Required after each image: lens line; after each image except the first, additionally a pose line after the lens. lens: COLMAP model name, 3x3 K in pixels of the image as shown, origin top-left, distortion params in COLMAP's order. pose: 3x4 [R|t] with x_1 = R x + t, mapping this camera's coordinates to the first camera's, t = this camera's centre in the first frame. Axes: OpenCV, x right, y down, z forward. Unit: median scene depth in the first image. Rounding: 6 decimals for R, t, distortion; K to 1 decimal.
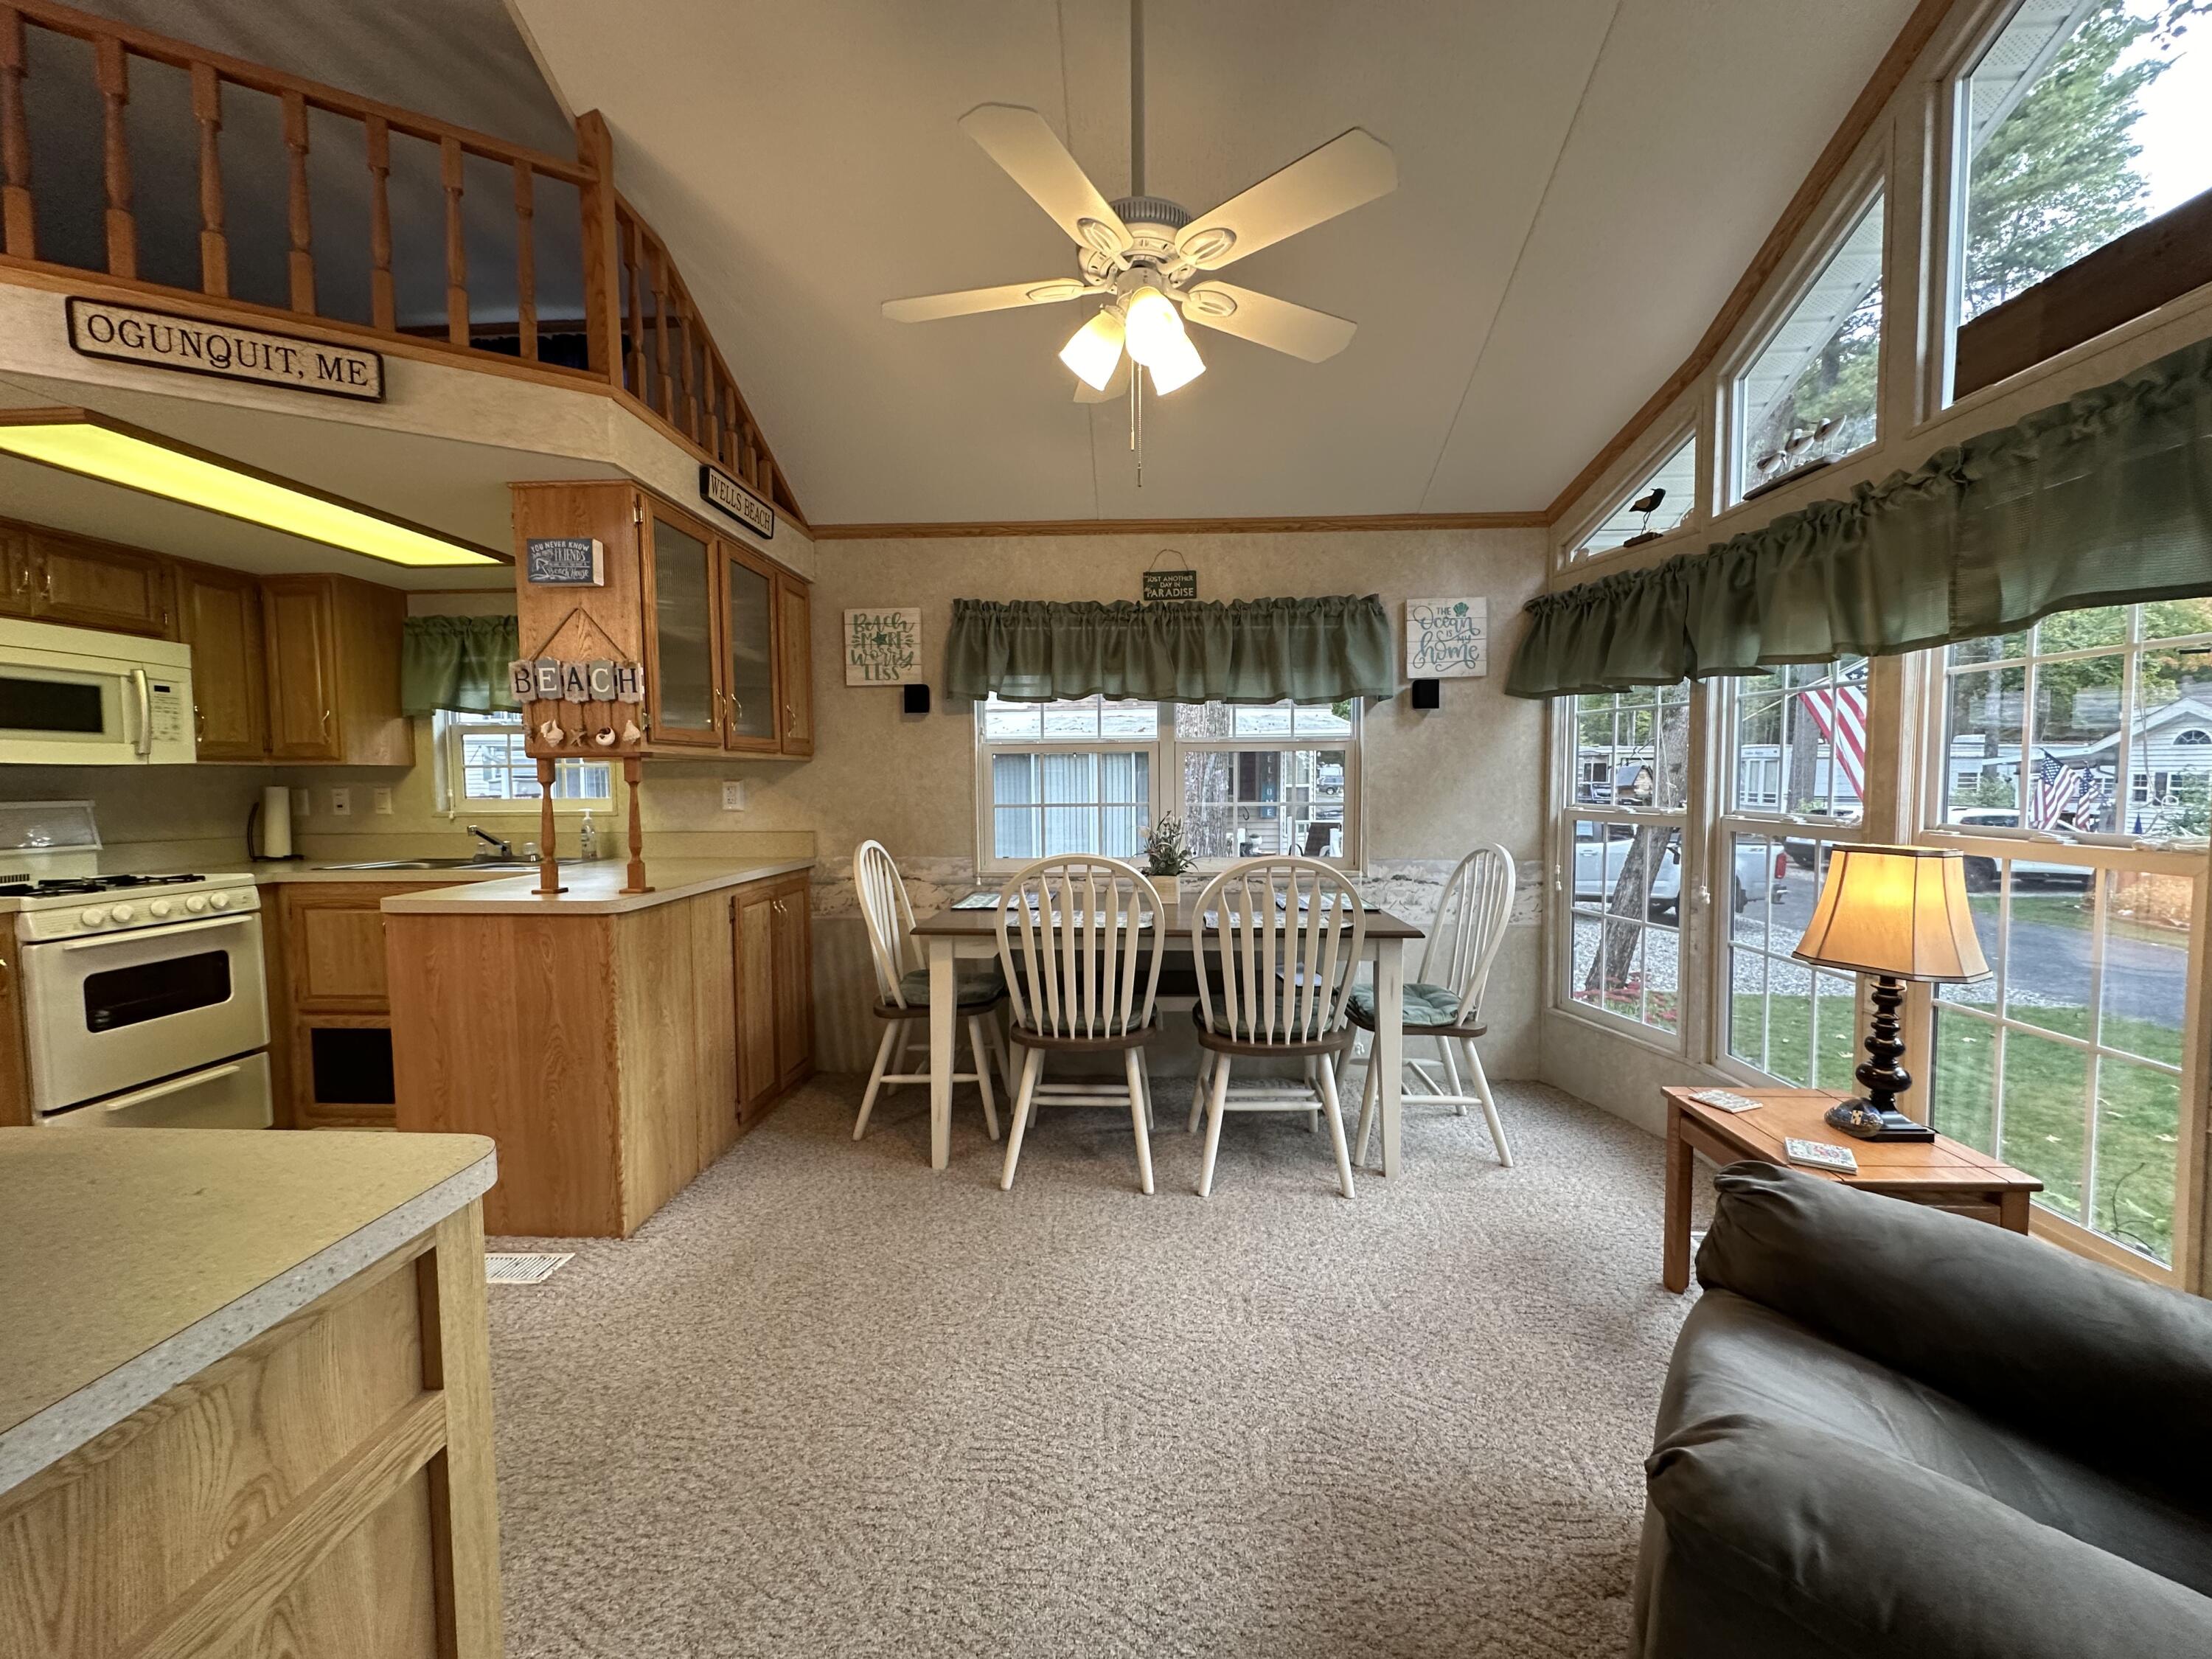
lens RADIAL K [[878.1, 0, 1106.0], [0, 878.1, 829.5], [0, 0, 1]] dist [-0.002807, 0.000014]
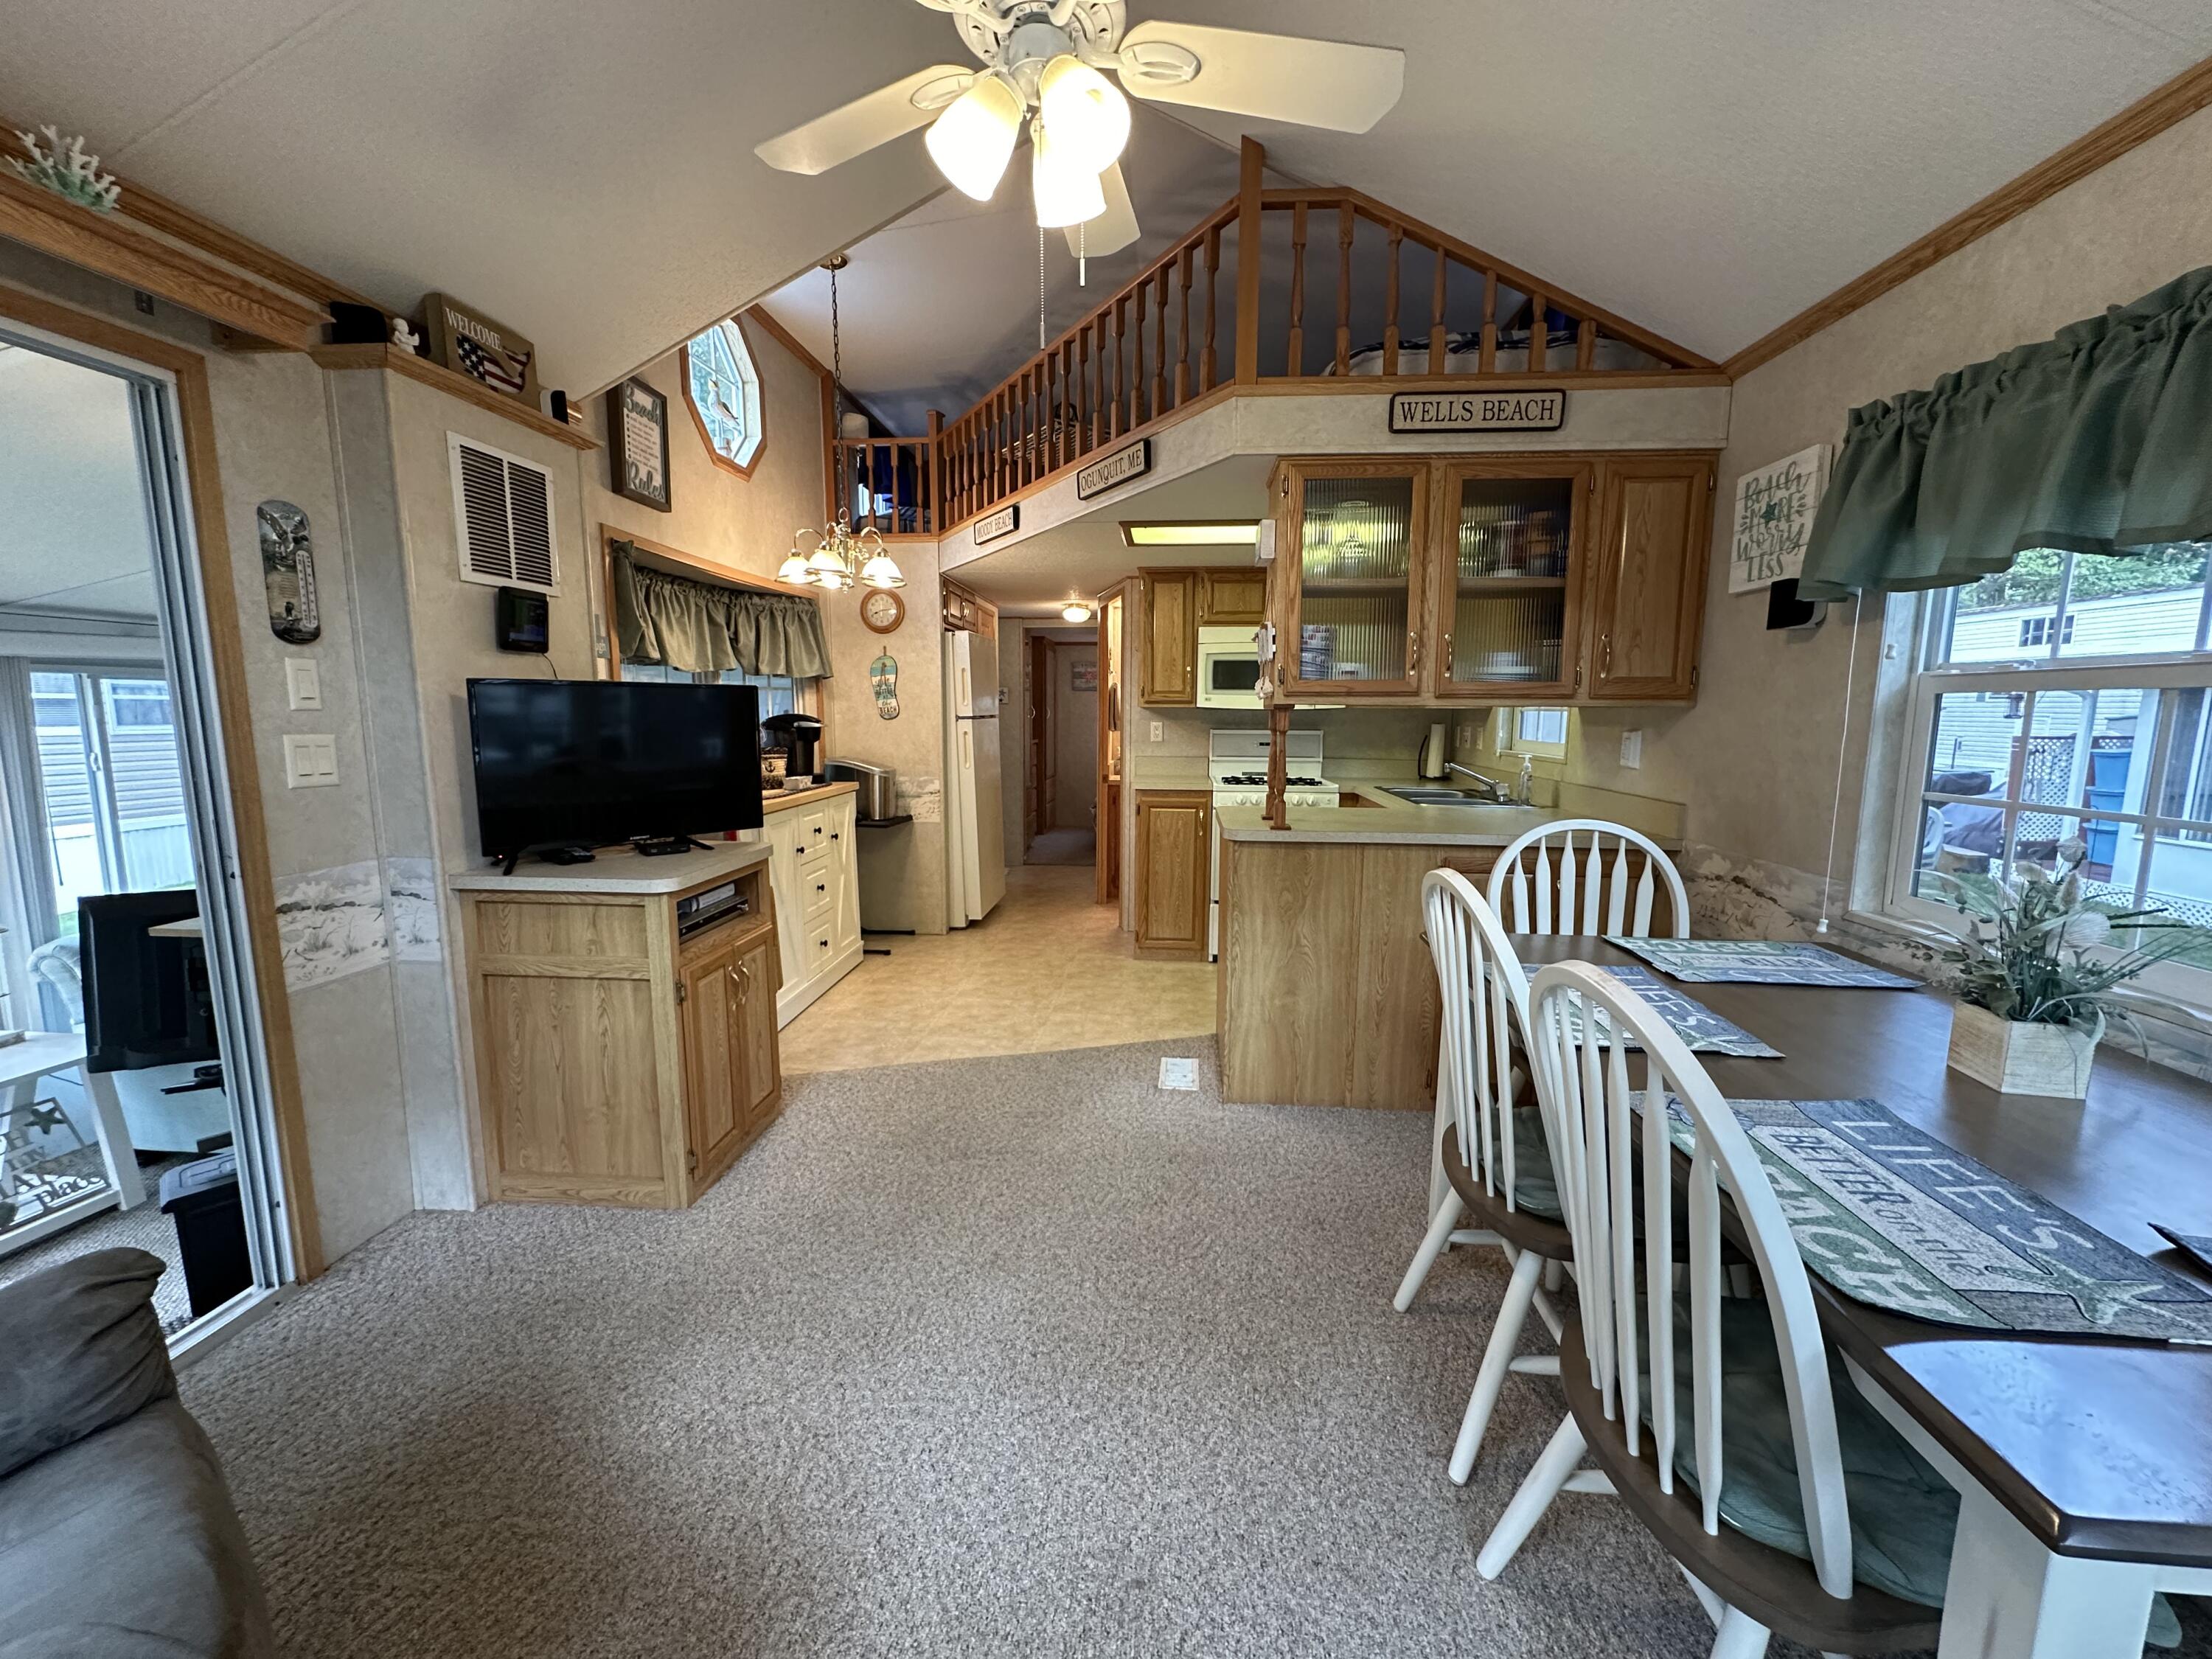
lens RADIAL K [[878.1, 0, 1106.0], [0, 878.1, 829.5], [0, 0, 1]] dist [-0.002807, 0.000014]
pose [[-0.030365, 0.142223, -0.989369, 0.414429], [-0.063135, 0.987576, 0.143903, -0.052845], [0.997543, 0.066834, -0.021009, 0.554018]]
